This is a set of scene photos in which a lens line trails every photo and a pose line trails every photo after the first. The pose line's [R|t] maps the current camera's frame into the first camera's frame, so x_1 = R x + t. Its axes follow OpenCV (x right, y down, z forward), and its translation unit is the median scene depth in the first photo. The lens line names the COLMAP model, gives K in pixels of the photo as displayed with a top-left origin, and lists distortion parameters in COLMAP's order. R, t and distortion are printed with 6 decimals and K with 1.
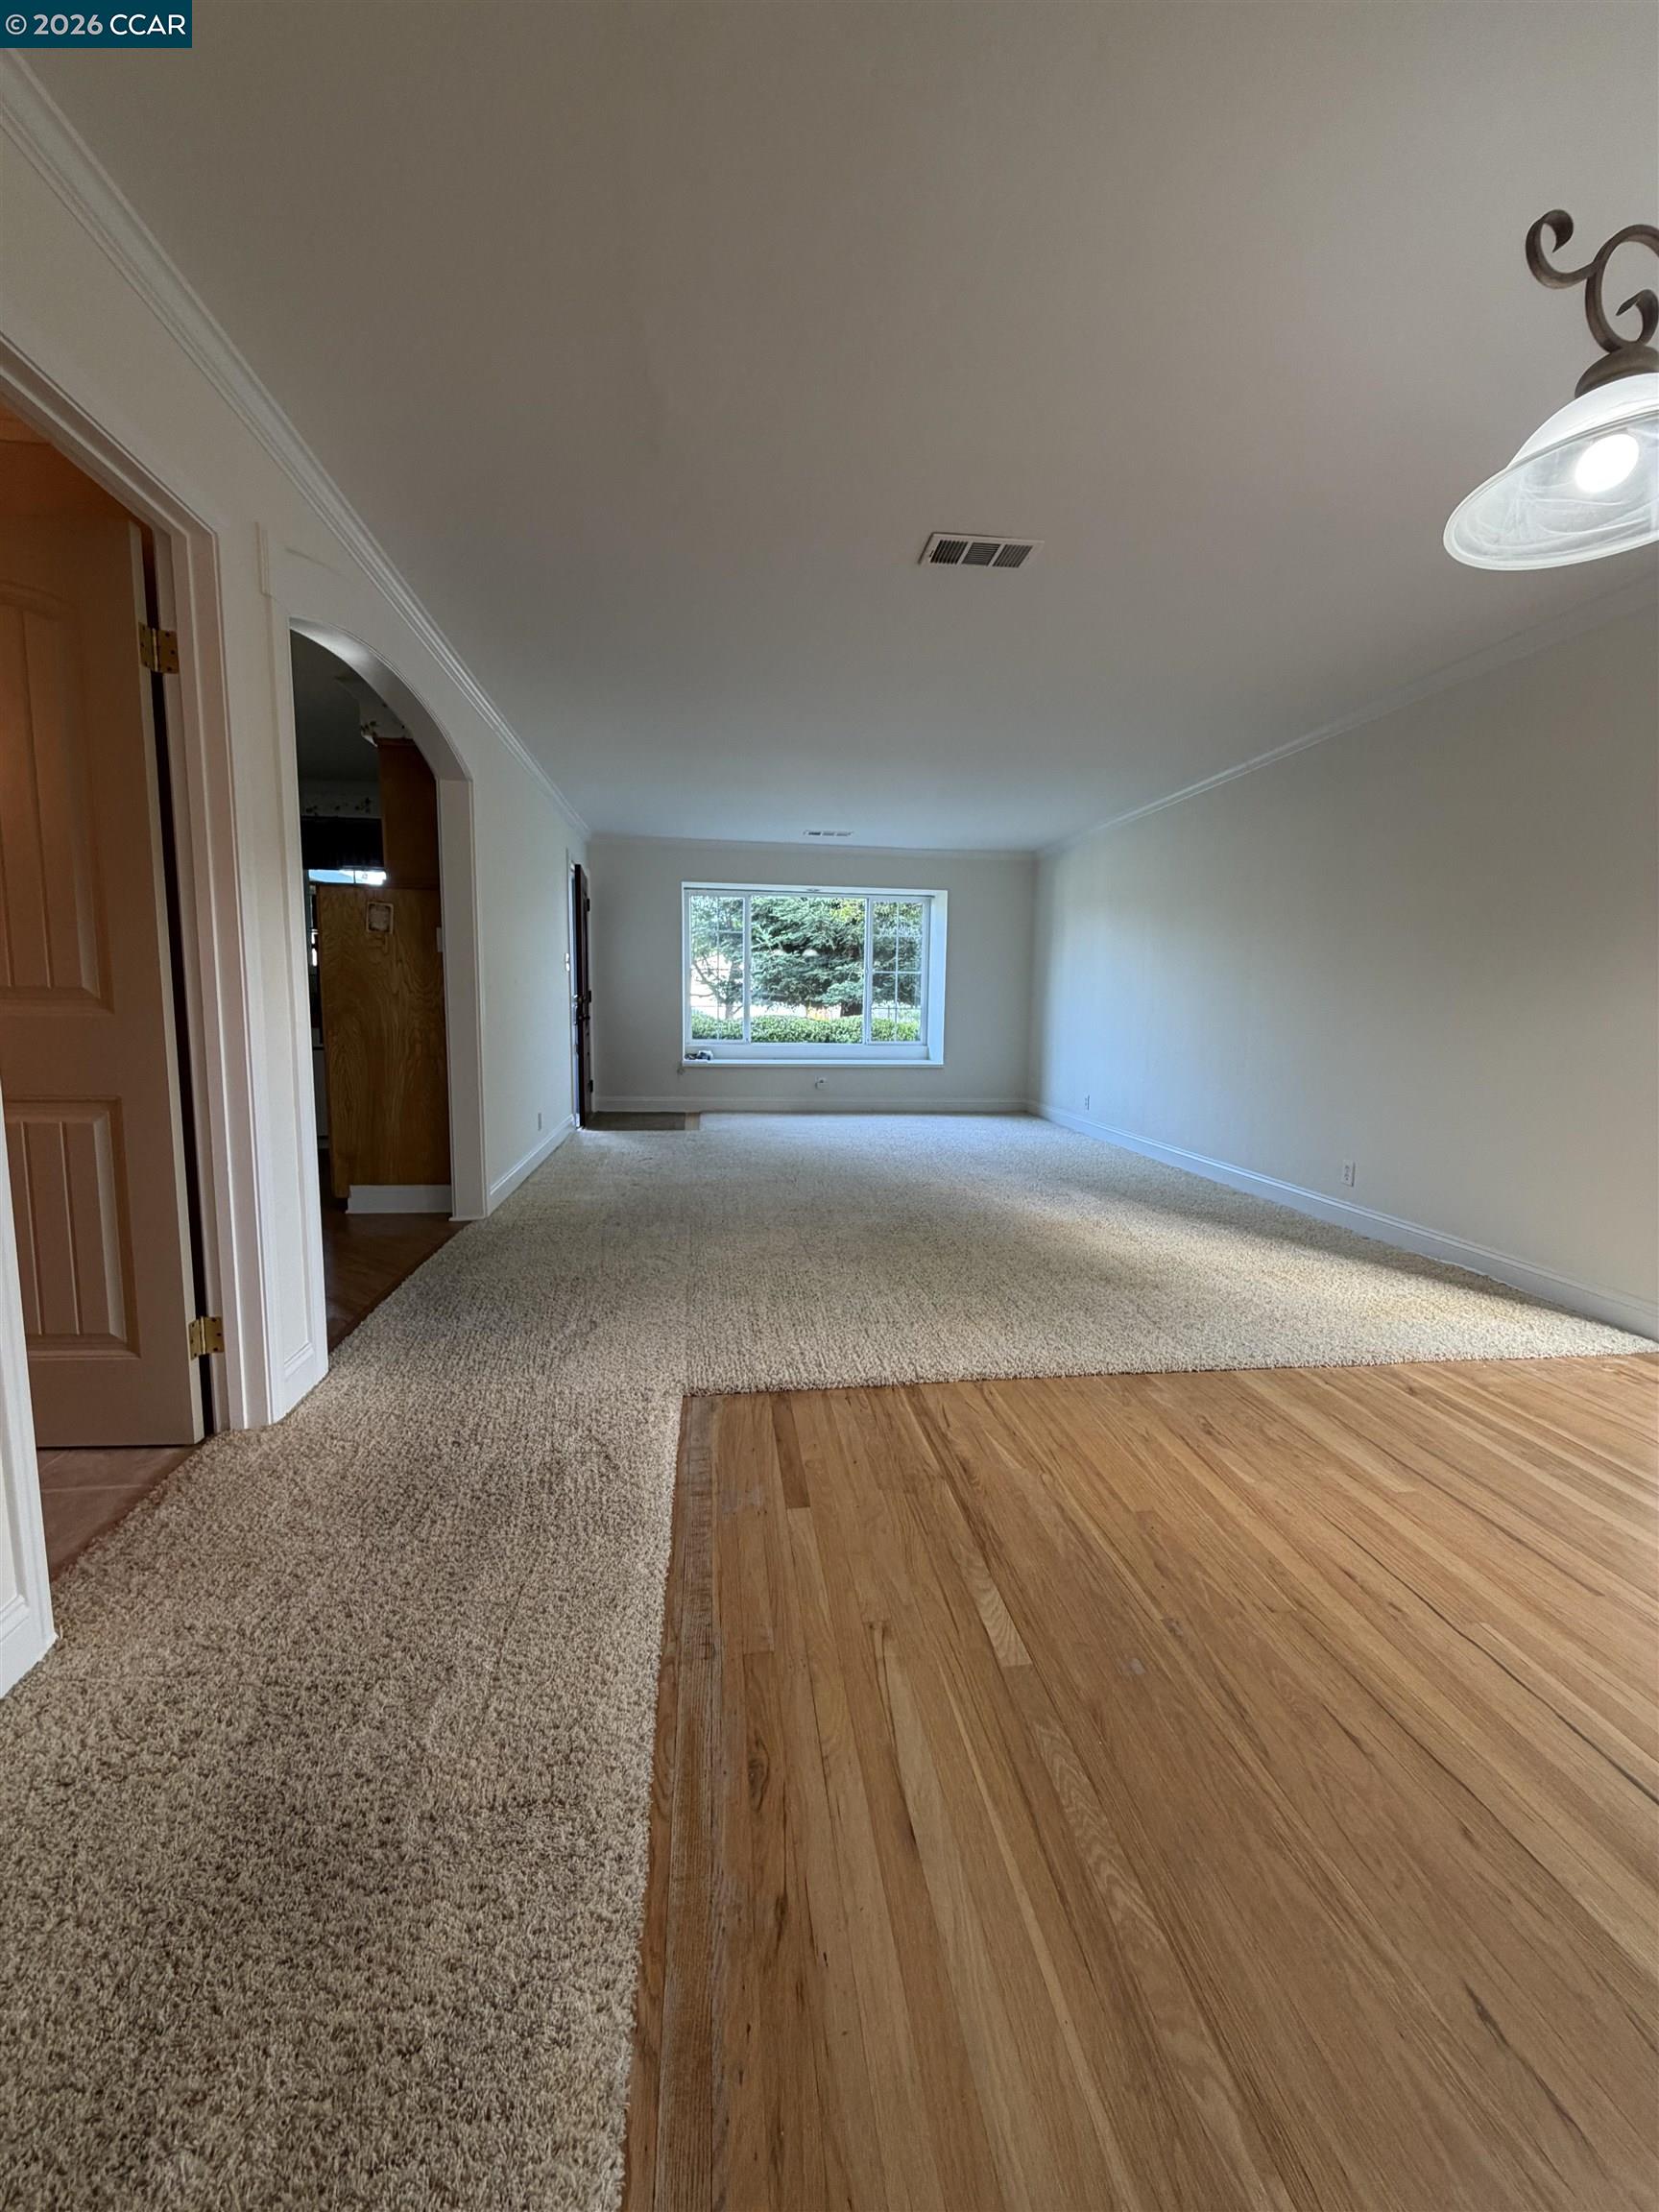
lens RADIAL K [[883.7, 0, 828.7], [0, 883.7, 1102.0], [0, 0, 1]] dist [0.000331, -0.000214]
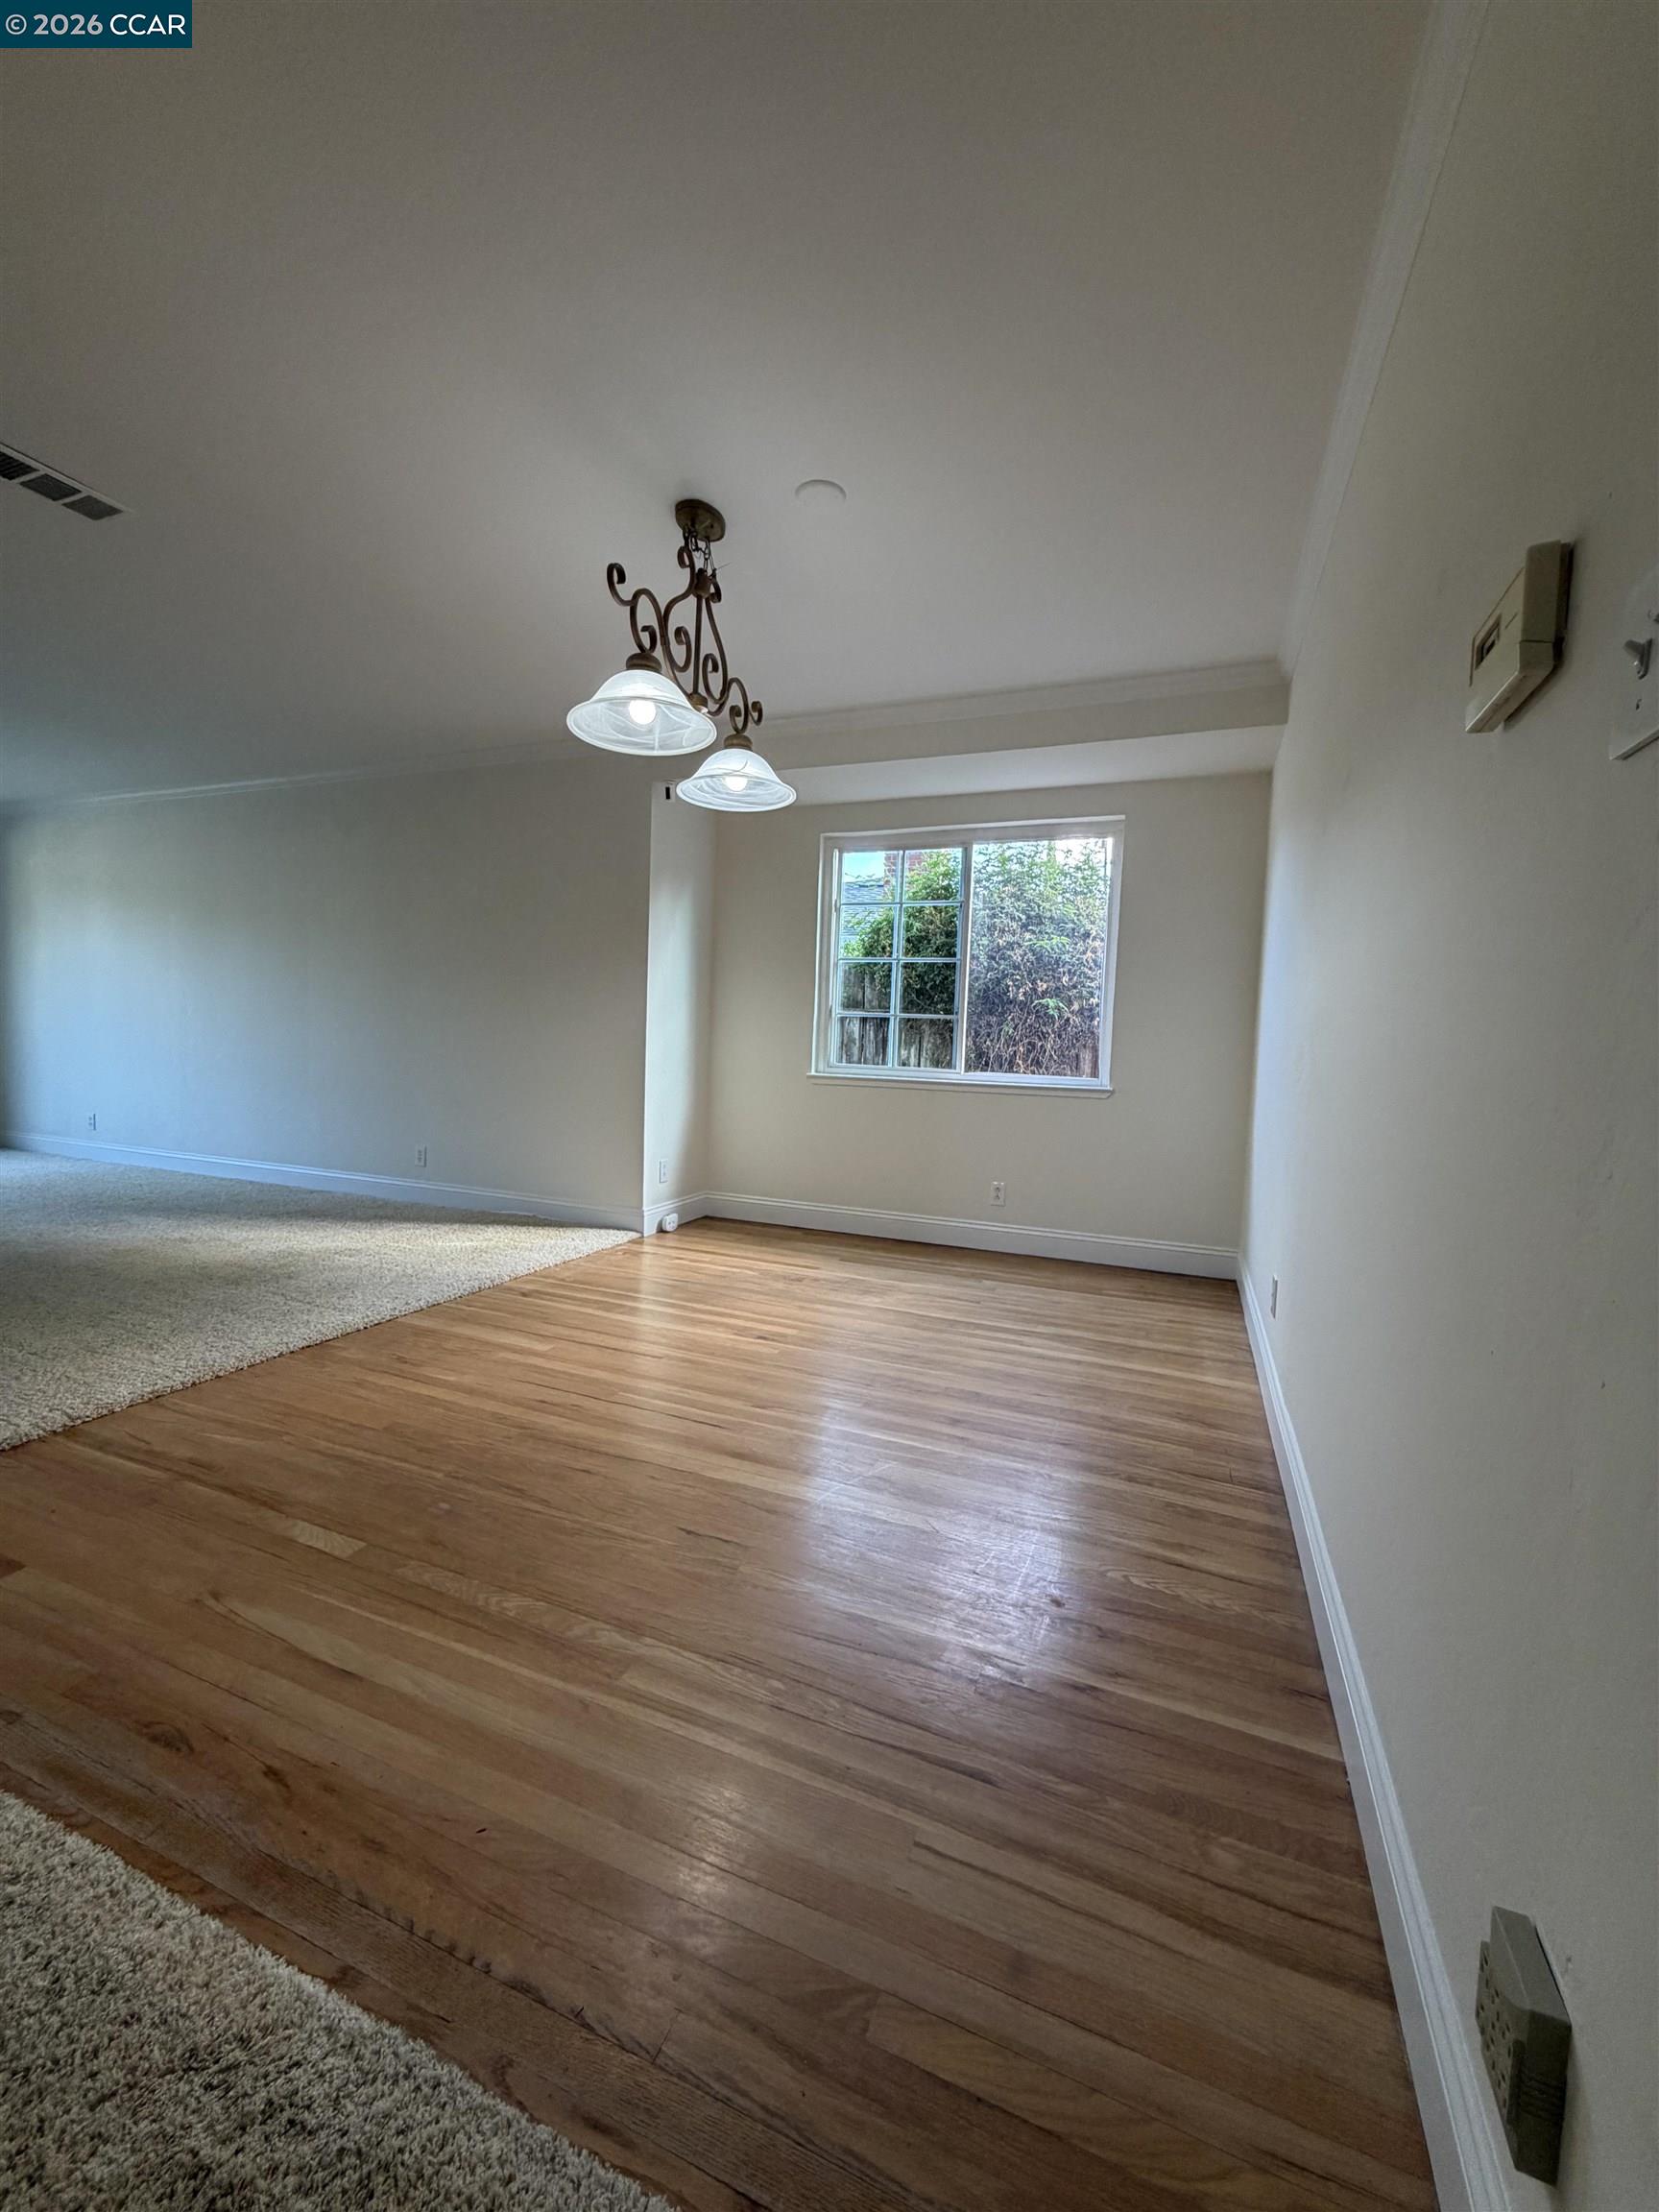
lens RADIAL K [[883.7, 0, 828.0], [0, 883.7, 1106.0], [0, 0, 1]] dist [0.000331, -0.000214]
pose [[0.494273, -0.059934, 0.867238, -0.276047], [0.070869, 0.997078, 0.028517, 0.031900], [-0.866413, 0.047365, 0.497076, -0.097970]]
